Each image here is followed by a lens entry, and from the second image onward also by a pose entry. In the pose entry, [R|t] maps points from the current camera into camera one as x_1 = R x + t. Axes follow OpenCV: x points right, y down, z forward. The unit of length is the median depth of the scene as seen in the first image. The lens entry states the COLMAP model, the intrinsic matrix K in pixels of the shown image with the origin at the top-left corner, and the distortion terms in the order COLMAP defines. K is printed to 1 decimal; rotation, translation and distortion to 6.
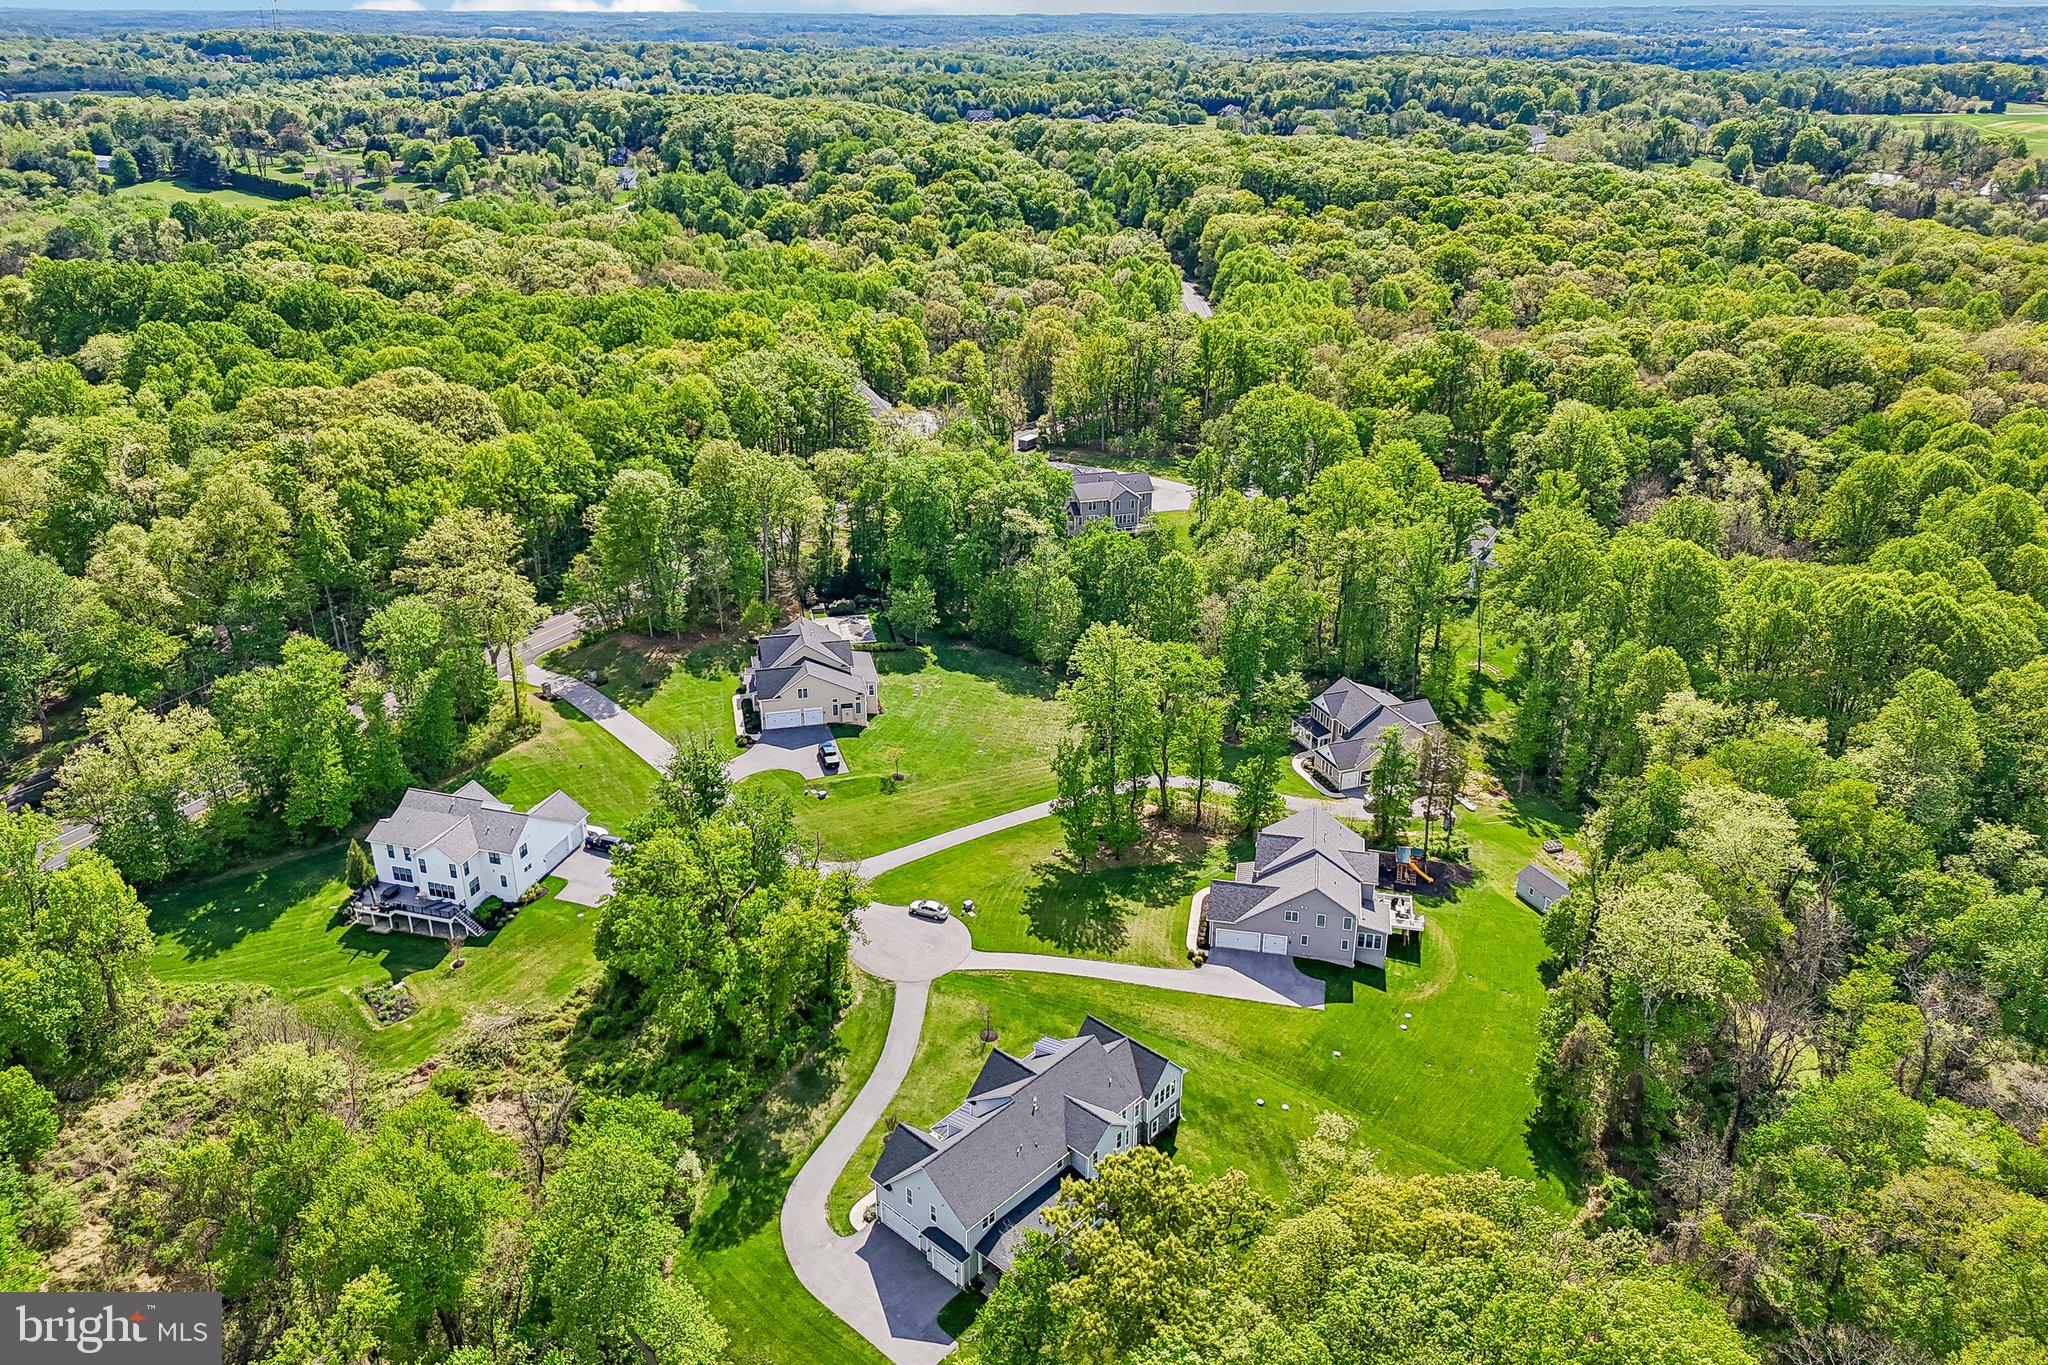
lens RADIAL K [[1487.6, 0, 1025.0], [0, 1487.6, 679.3], [0, 0, 1]] dist [0.087676, -0.096694]
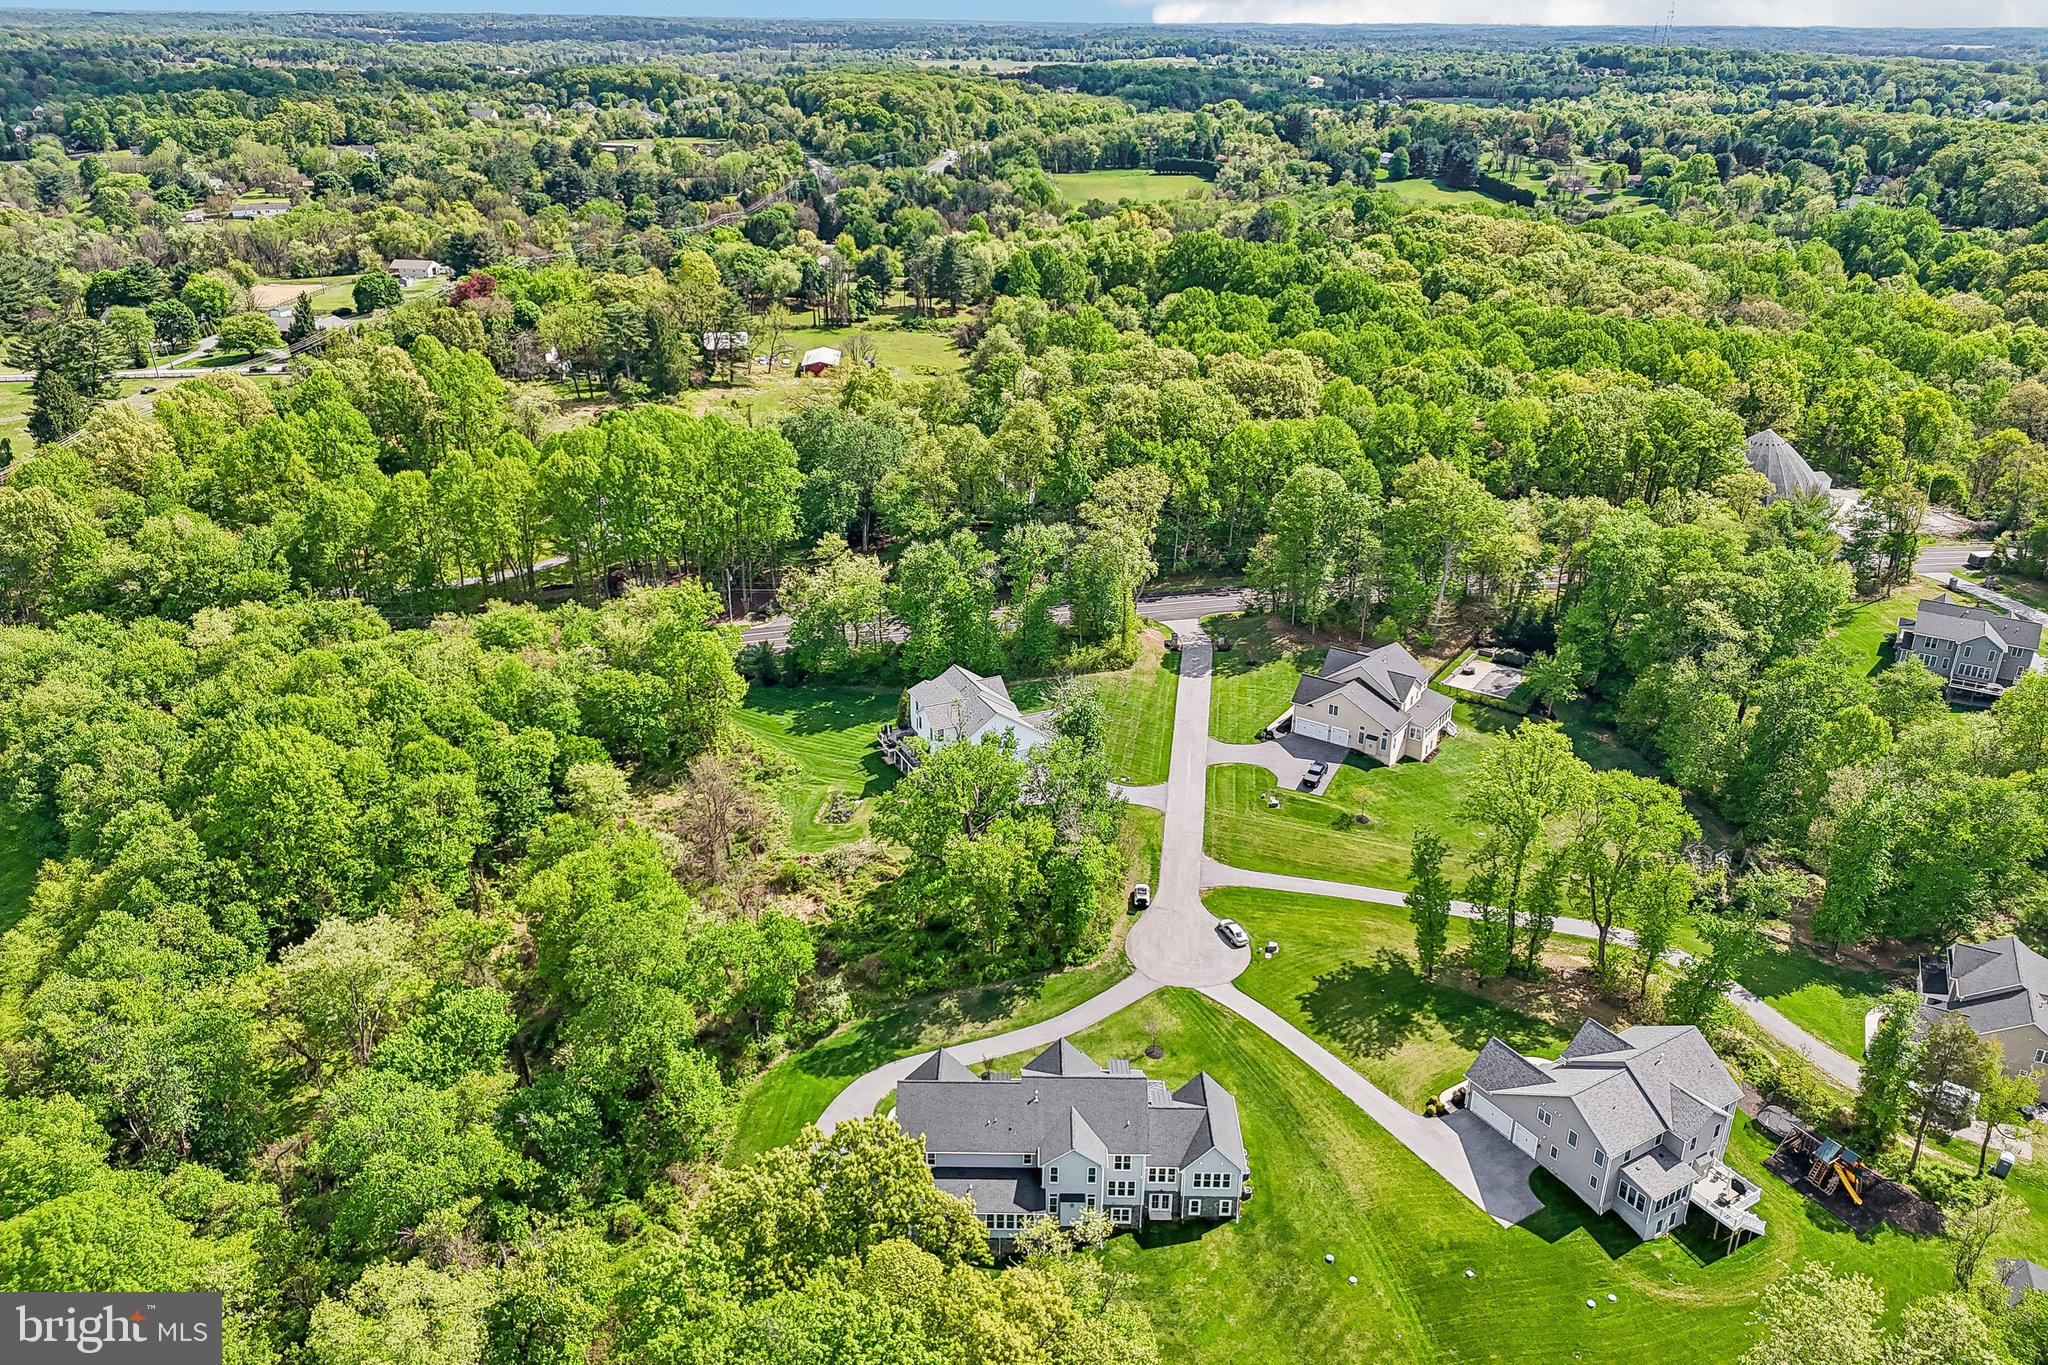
lens RADIAL K [[1487.6, 0, 1019.9], [0, 1487.6, 670.7], [0, 0, 1]] dist [0.087676, -0.096694]
pose [[0.676720, 0.298006, -0.673233, 0.412404], [-0.307024, 0.945342, 0.109841, -0.067127], [0.669168, 0.132367, 0.731227, 0.144942]]
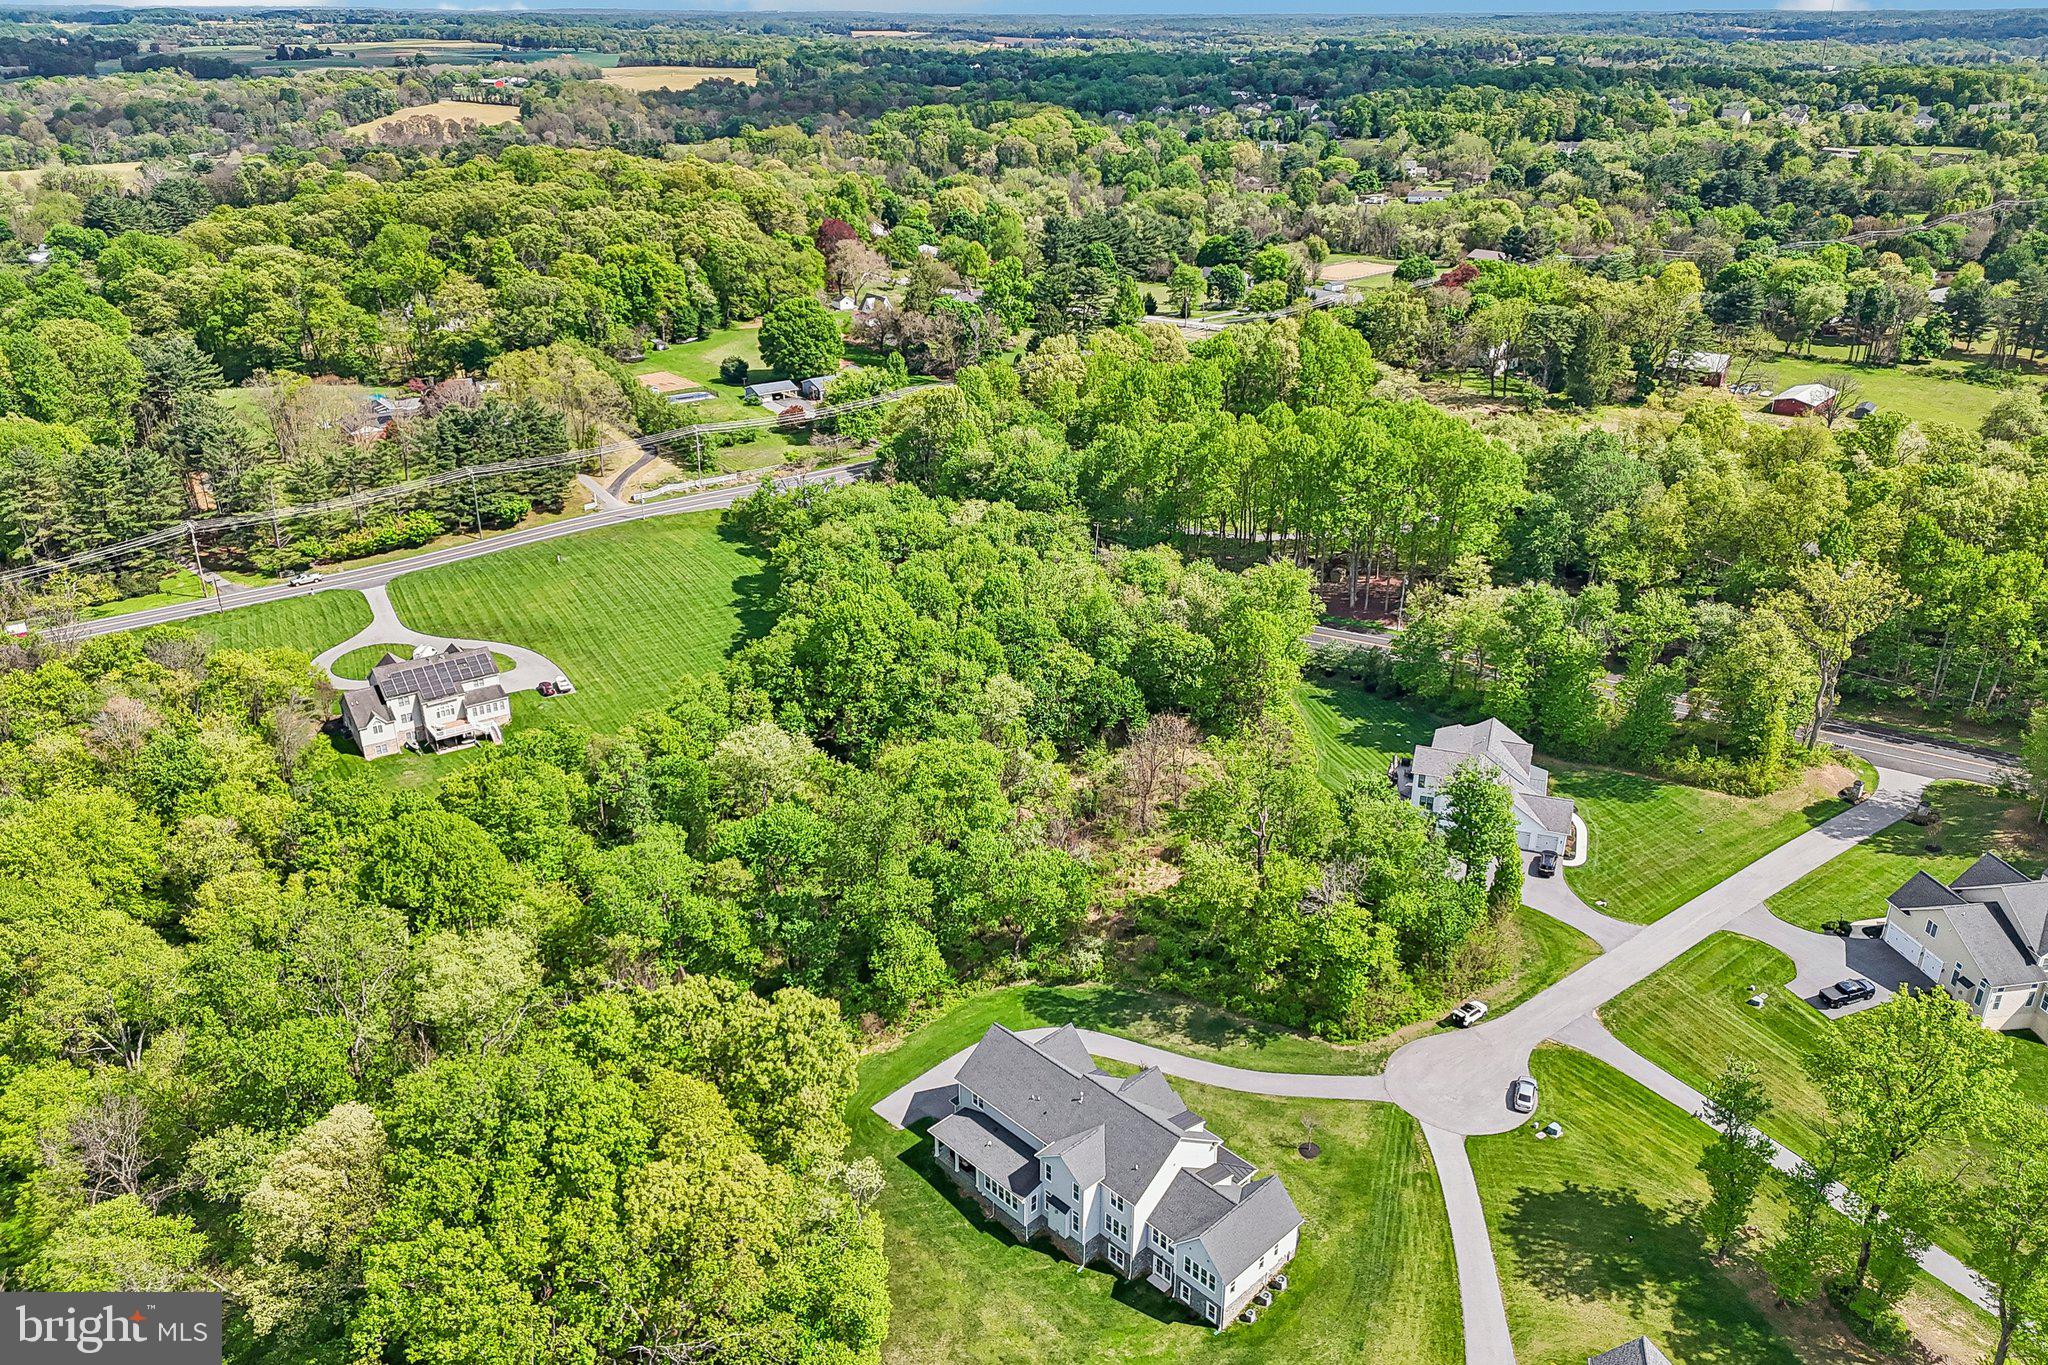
lens RADIAL K [[1487.6, 0, 1019.8], [0, 1487.6, 672.3], [0, 0, 1]] dist [0.087676, -0.096694]
pose [[-0.051448, 0.401499, -0.914413, 0.561929], [-0.405684, 0.828273, 0.386503, -0.224155], [0.912564, 0.390848, 0.120269, 0.503098]]
